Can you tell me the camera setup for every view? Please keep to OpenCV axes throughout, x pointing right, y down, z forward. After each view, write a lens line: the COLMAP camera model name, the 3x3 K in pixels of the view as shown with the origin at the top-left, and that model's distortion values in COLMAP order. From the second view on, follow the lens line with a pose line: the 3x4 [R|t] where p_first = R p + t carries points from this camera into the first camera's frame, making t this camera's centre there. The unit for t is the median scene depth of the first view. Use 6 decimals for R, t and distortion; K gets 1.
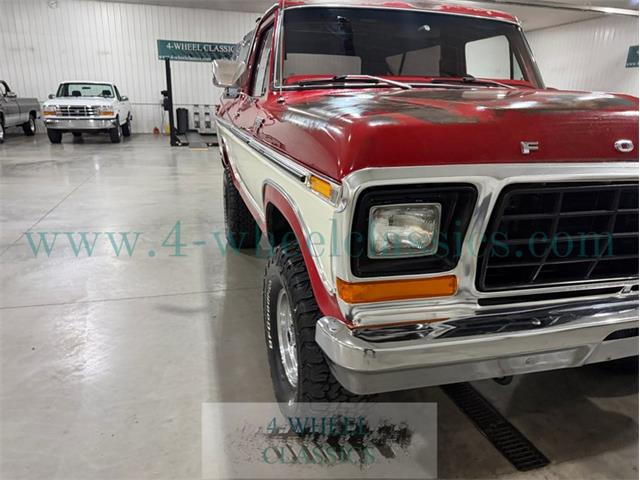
lens RADIAL K [[449.3, 0, 318.4], [0, 449.3, 244.3], [0, 0, 1]] dist [0.012562, -0.022170]
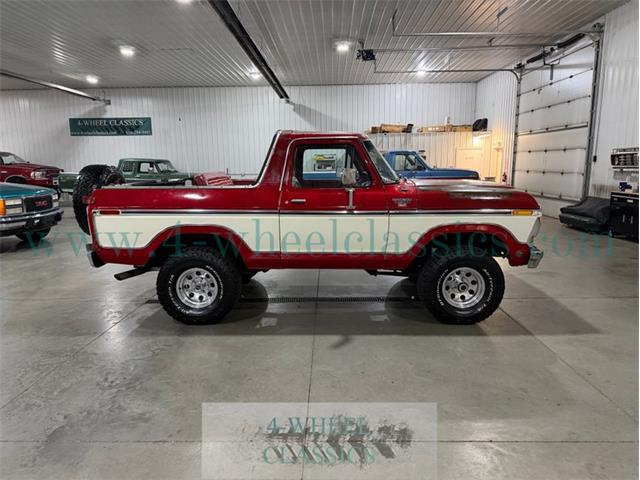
lens RADIAL K [[449.3, 0, 318.4], [0, 449.3, 244.3], [0, 0, 1]] dist [0.012562, -0.022170]
pose [[0.288871, -0.190817, 0.938159, -1.767971], [0.295450, 0.949873, 0.102227, -0.341661], [-0.910639, 0.247649, 0.330768, 0.609394]]
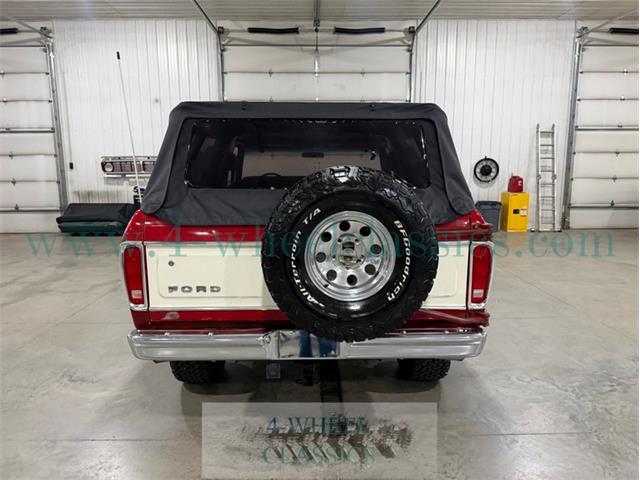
lens RADIAL K [[453.8, 0, 320.0], [0, 453.8, 240.0], [0, 0, 1]] dist [0.007243, -0.008277]
pose [[-0.965696, -0.056055, 0.253554, -0.319554], [0.062627, 0.897326, 0.436902, -0.985291], [-0.252011, 0.437794, -0.863034, 2.791613]]
